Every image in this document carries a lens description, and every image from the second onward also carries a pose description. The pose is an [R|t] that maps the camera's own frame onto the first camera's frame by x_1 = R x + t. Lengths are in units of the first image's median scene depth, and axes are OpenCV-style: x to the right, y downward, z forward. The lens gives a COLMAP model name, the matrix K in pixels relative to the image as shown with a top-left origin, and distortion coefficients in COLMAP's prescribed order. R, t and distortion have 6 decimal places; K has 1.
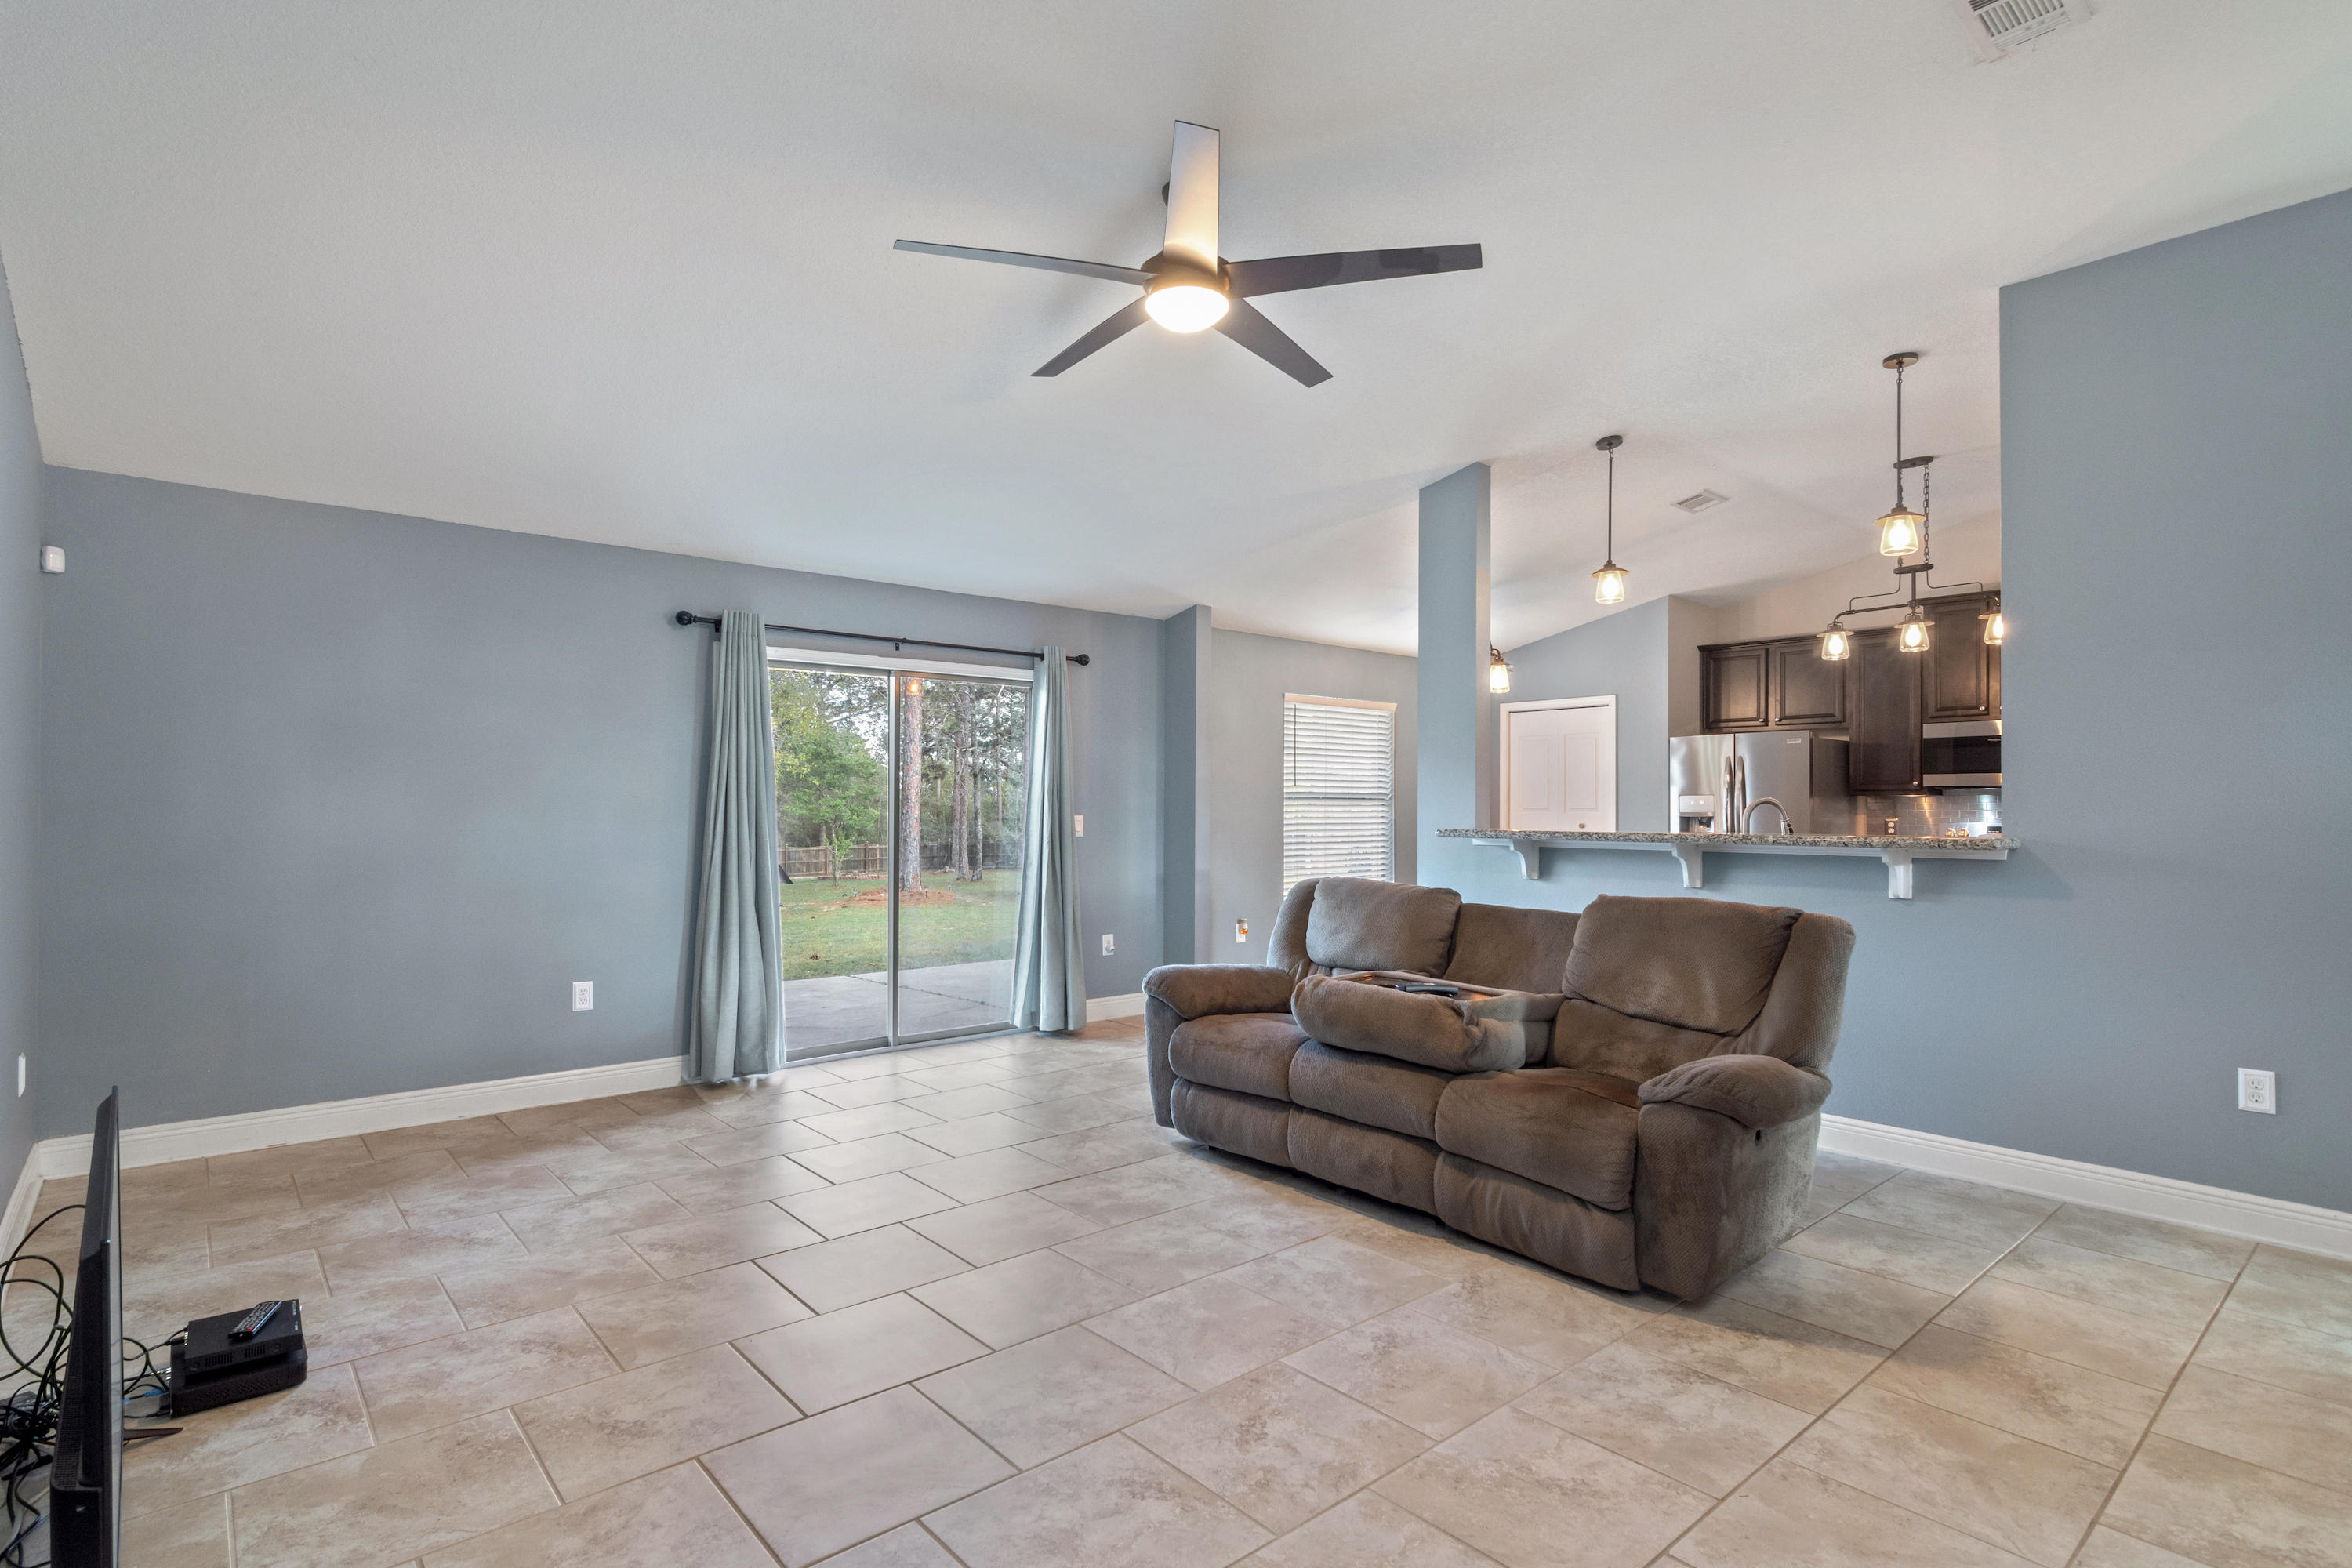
lens RADIAL K [[1151.9, 0, 1164.6], [0, 1151.9, 805.6], [0, 0, 1]] dist [0.000650, 0.000311]
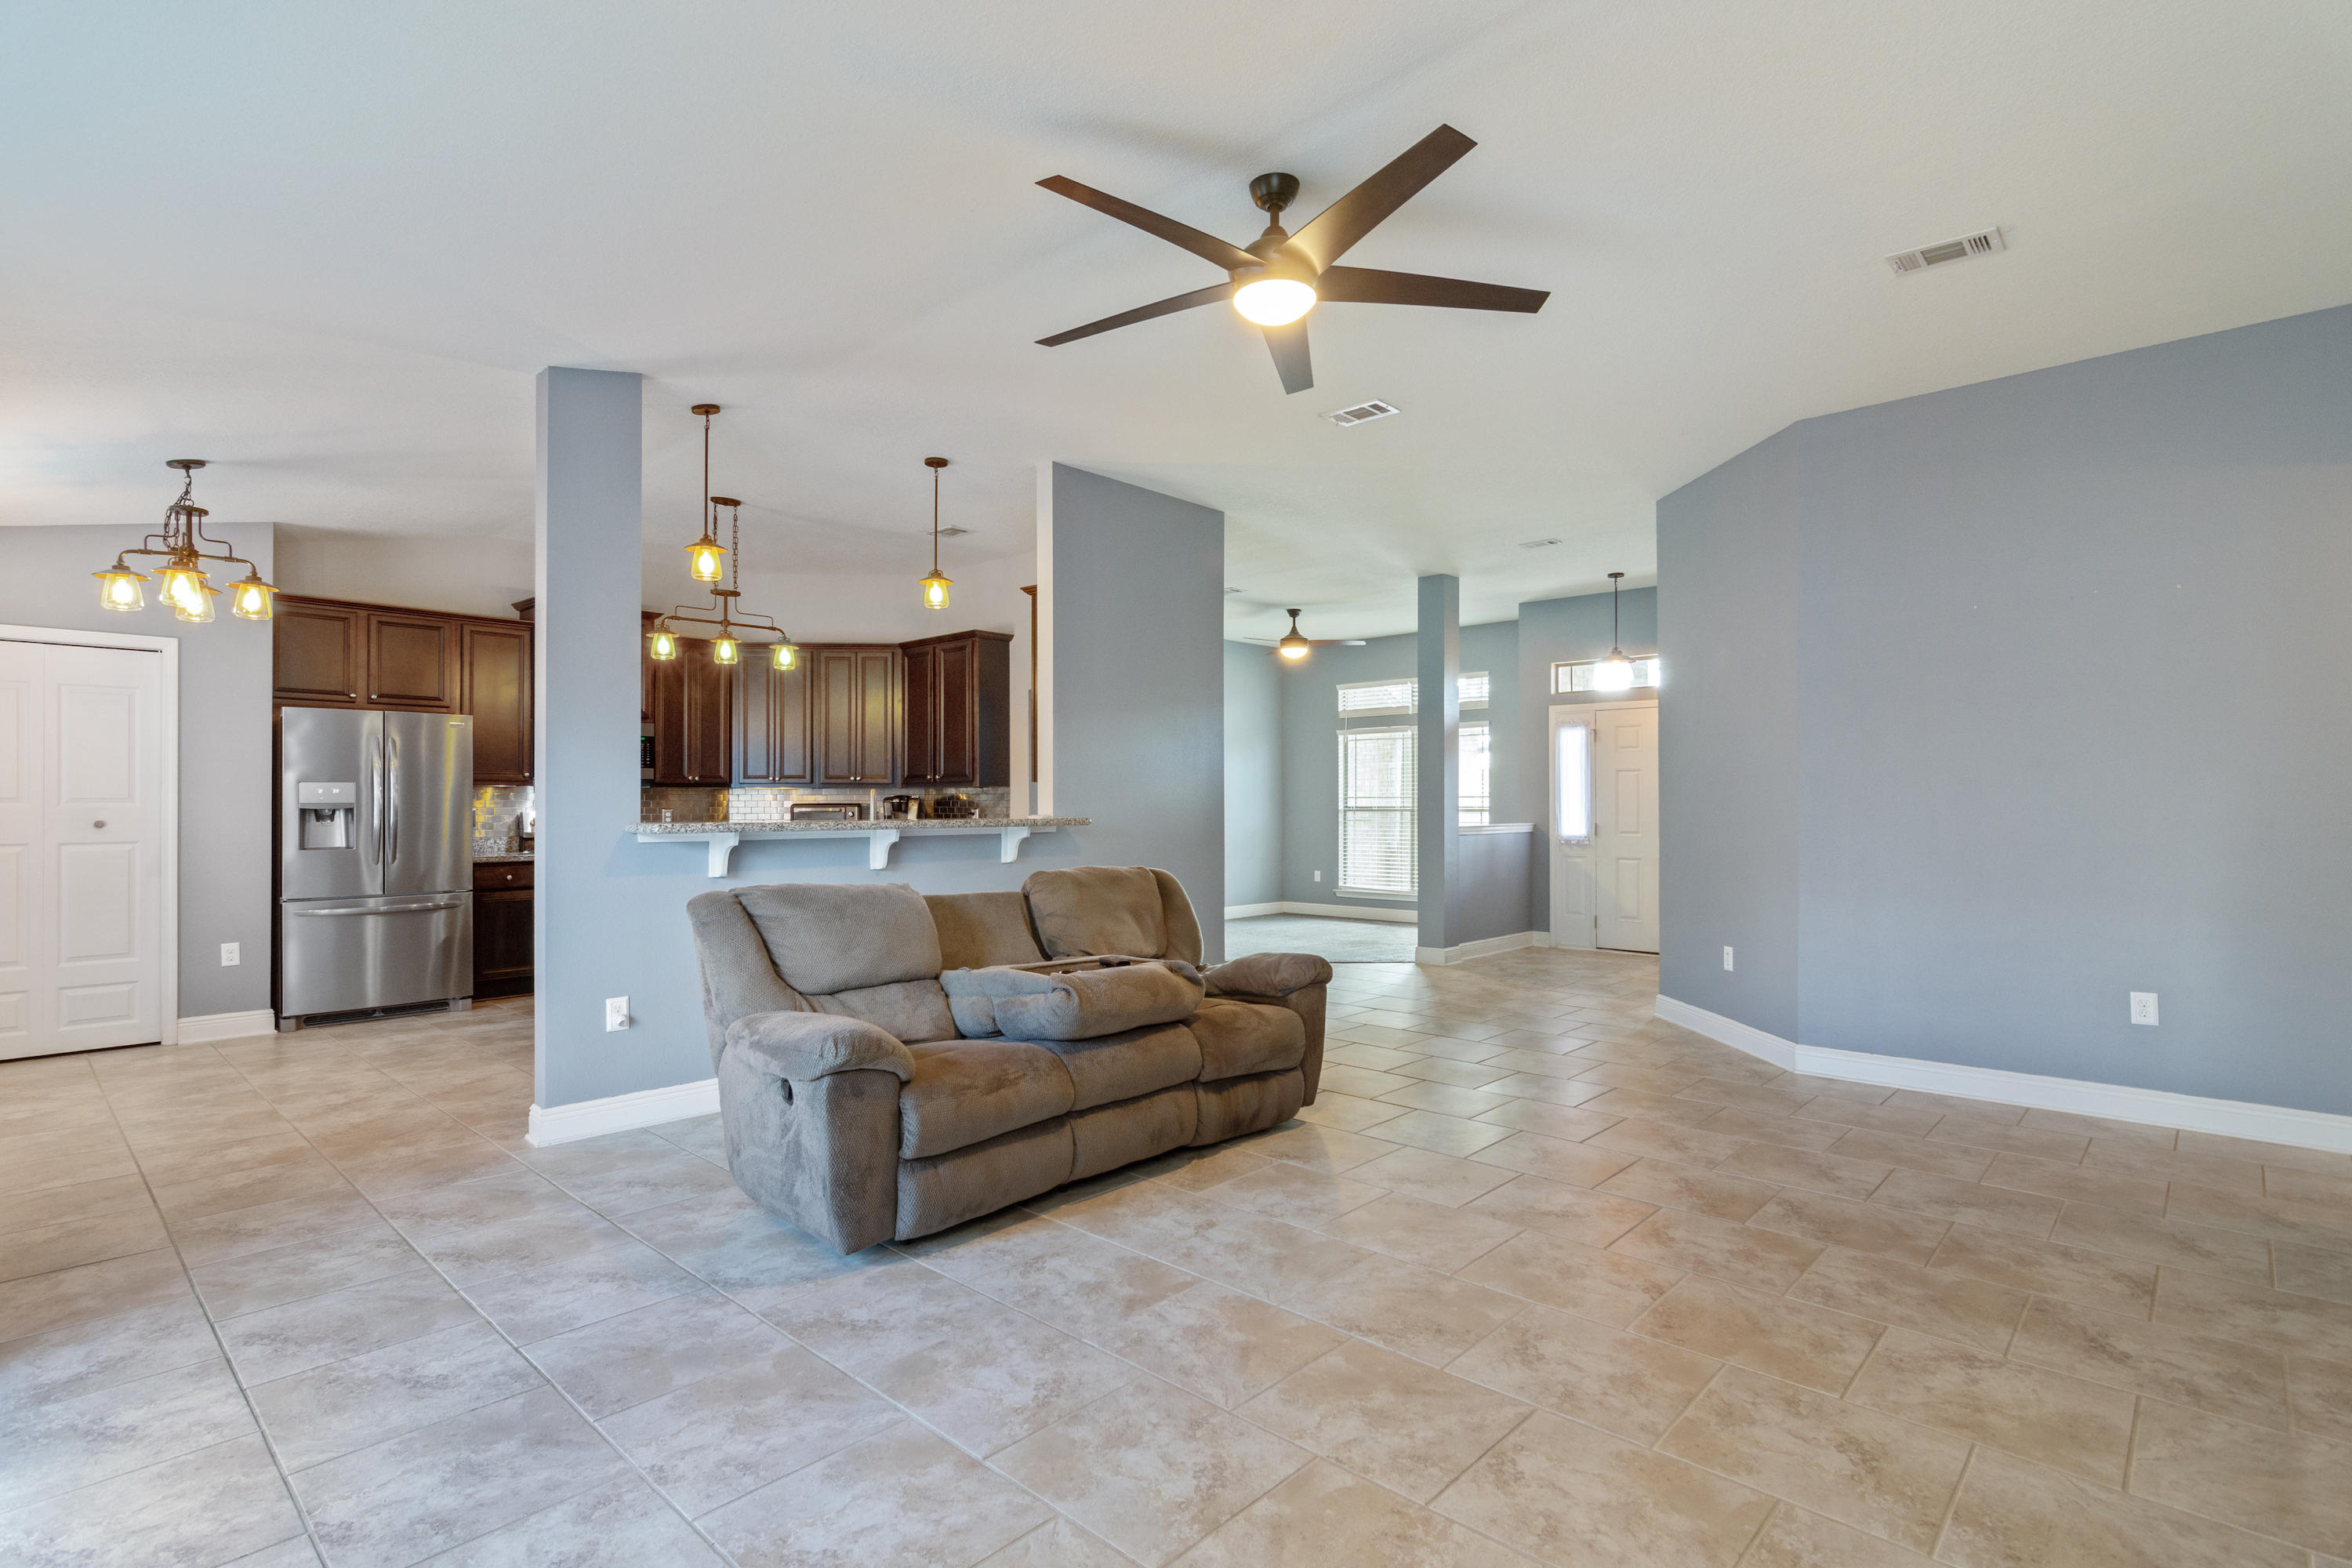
lens RADIAL K [[1137.7, 0, 1176.8], [0, 1137.7, 795.9], [0, 0, 1]] dist [0.002291, 0.000406]
pose [[-0.118274, 0.003892, 0.992973, -0.849528], [-0.002872, 0.999987, -0.004261, 0.004795], [-0.992977, -0.003356, -0.118261, 1.063178]]
